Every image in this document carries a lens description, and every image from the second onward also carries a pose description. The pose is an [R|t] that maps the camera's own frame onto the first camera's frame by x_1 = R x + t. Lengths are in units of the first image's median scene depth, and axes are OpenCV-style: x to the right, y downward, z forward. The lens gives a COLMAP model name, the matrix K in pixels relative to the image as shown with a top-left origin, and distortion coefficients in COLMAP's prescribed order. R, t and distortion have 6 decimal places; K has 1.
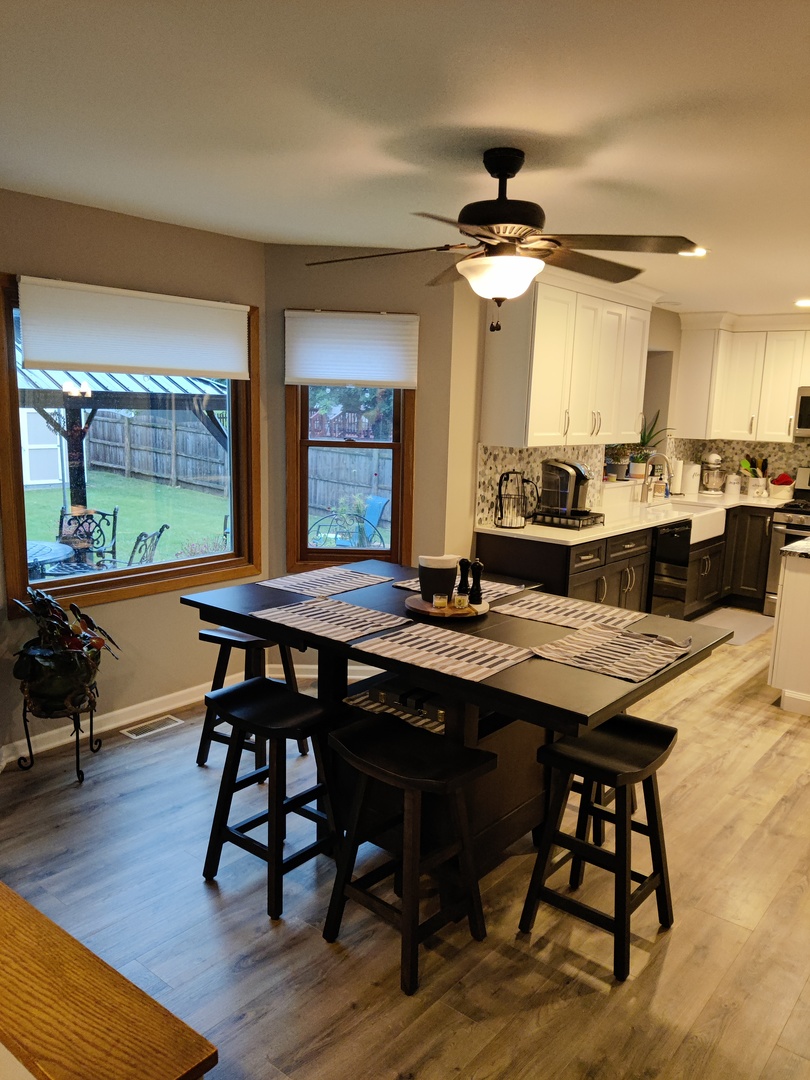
lens RADIAL K [[815.8, 0, 393.6], [0, 815.8, 565.0], [0, 0, 1]] dist [-0.012829, -0.014199]
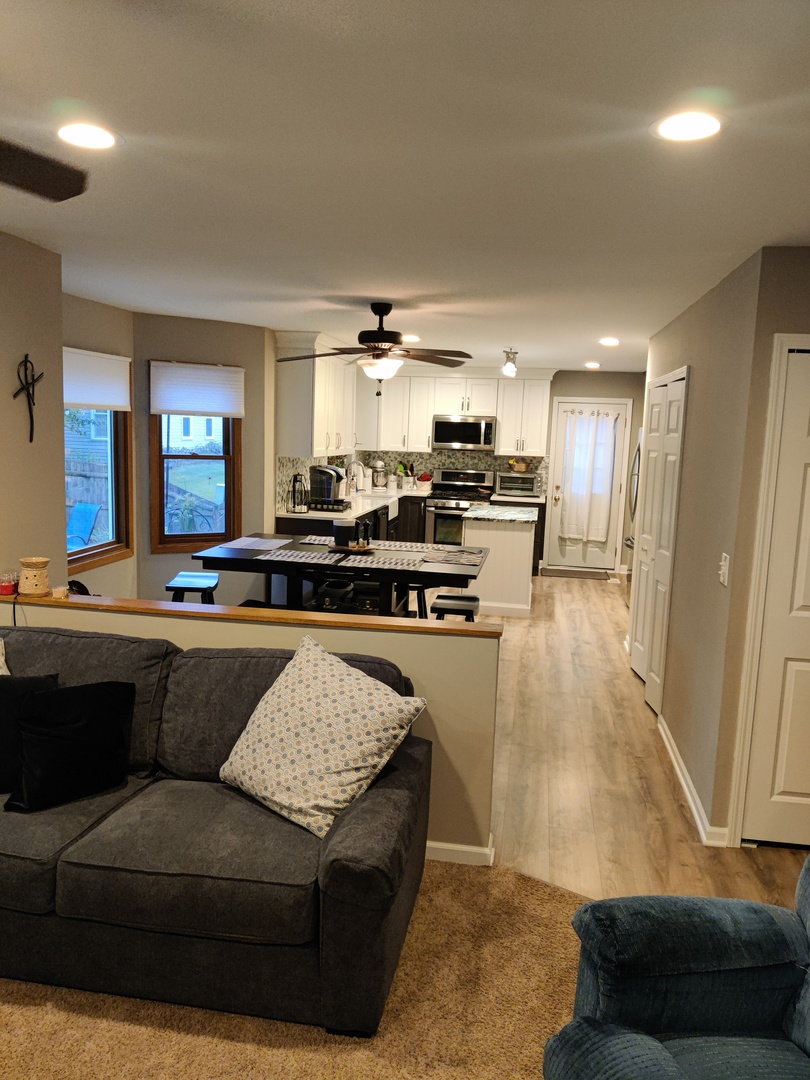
lens RADIAL K [[815.8, 0, 403.4], [0, 815.8, 546.0], [0, 0, 1]] dist [-0.012829, -0.014199]
pose [[0.860006, -0.066963, 0.505872, -0.401368], [0.084962, 0.996305, -0.012558, 0.043181], [-0.503162, 0.053780, 0.862517, -0.317476]]
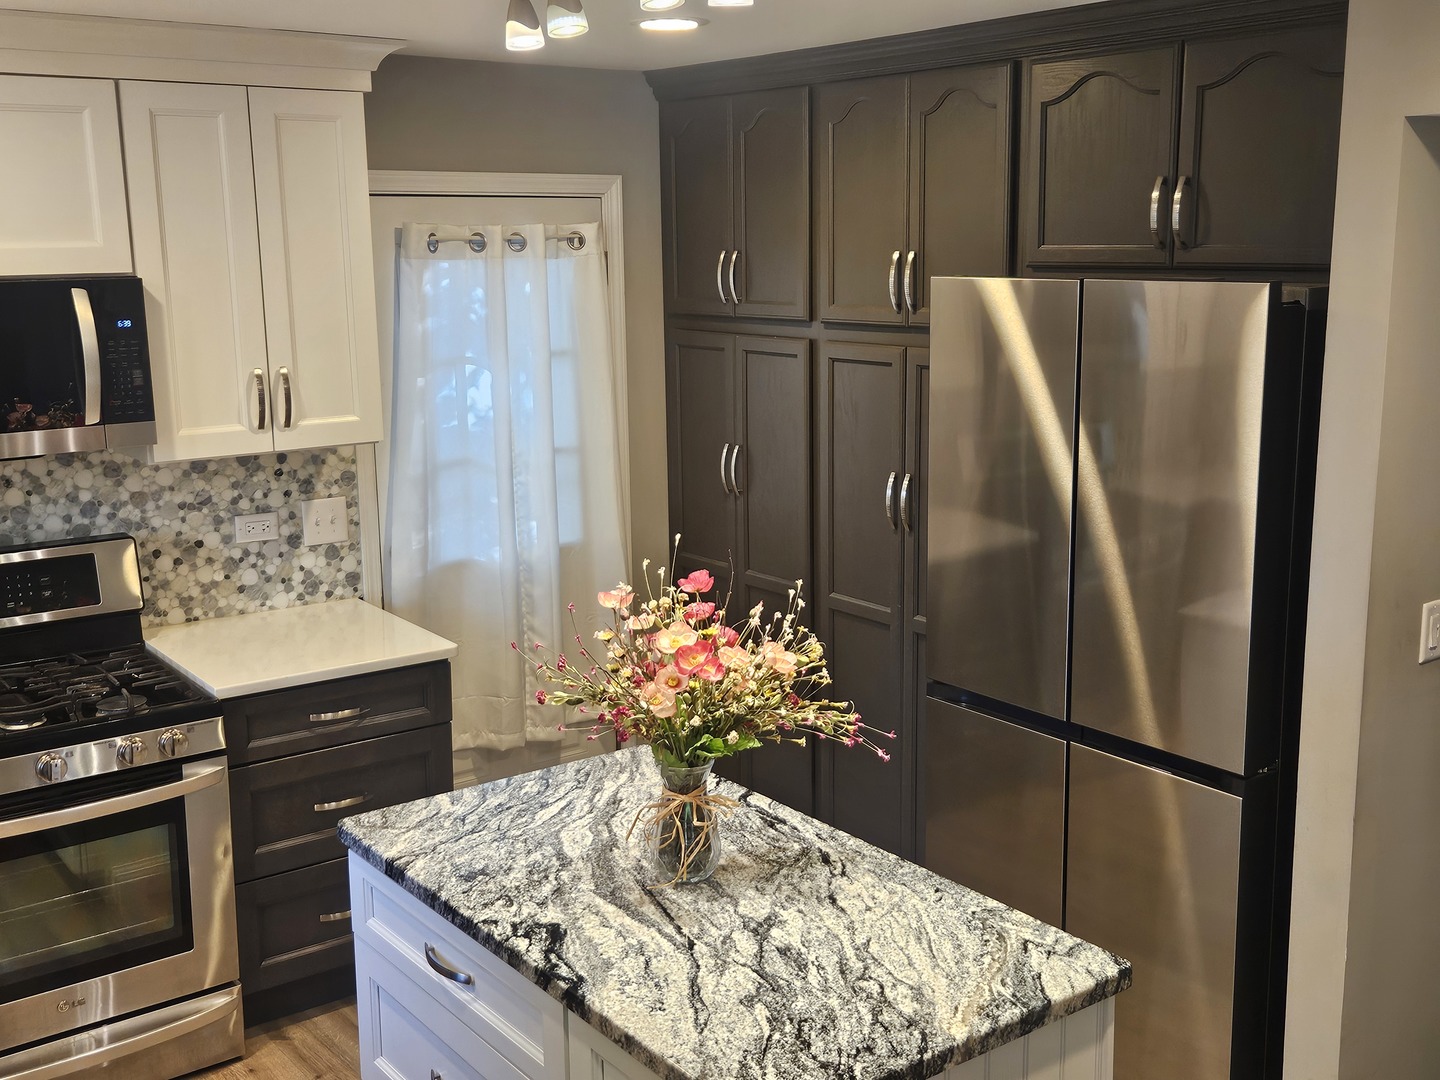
lens RADIAL K [[1536.7, 0, 718.5], [0, 1536.7, 530.6], [0, 0, 1]] dist [0.047937, 0.000000]
pose [[0.220933, -0.209164, 0.952596, 0.095446], [0.205452, 0.964795, 0.164193, -0.207069], [-0.953403, 0.159437, 0.256128, 0.748954]]
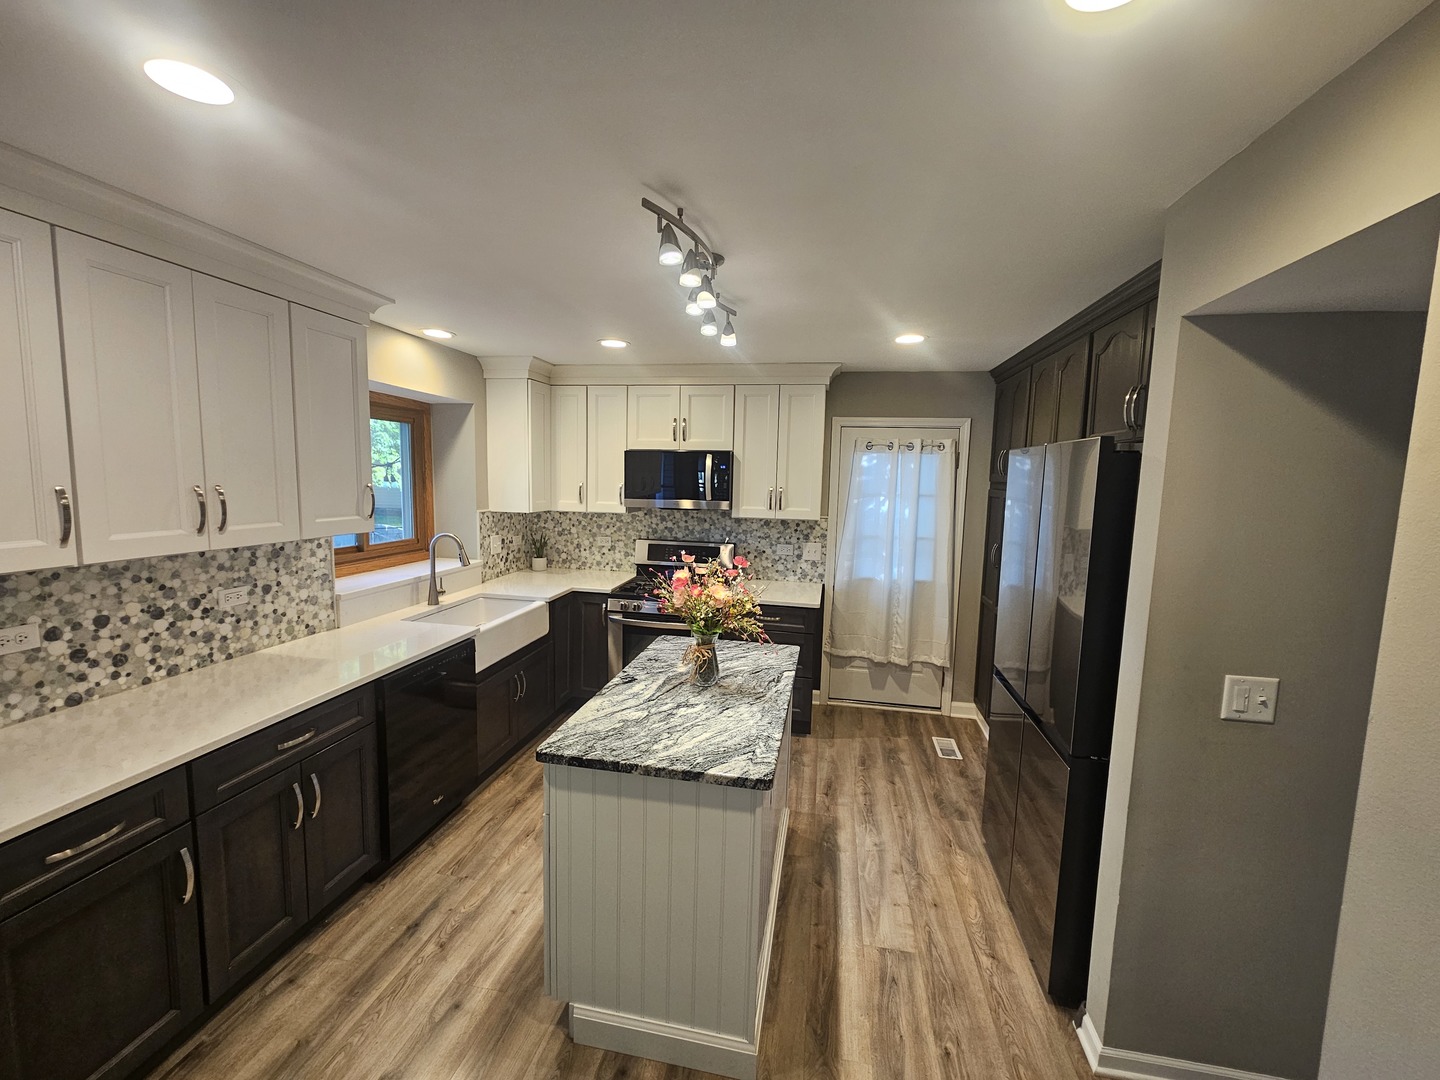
lens RADIAL K [[583.0, 0, 723.0], [0, 583.0, 532.5], [0, 0, 1]] dist [-0.001749, 0.000051]
pose [[0.867955, -0.050750, 0.494043, 0.342180], [0.090419, 0.994288, -0.056714, -0.107895], [-0.488343, 0.093897, 0.867586, 0.512453]]
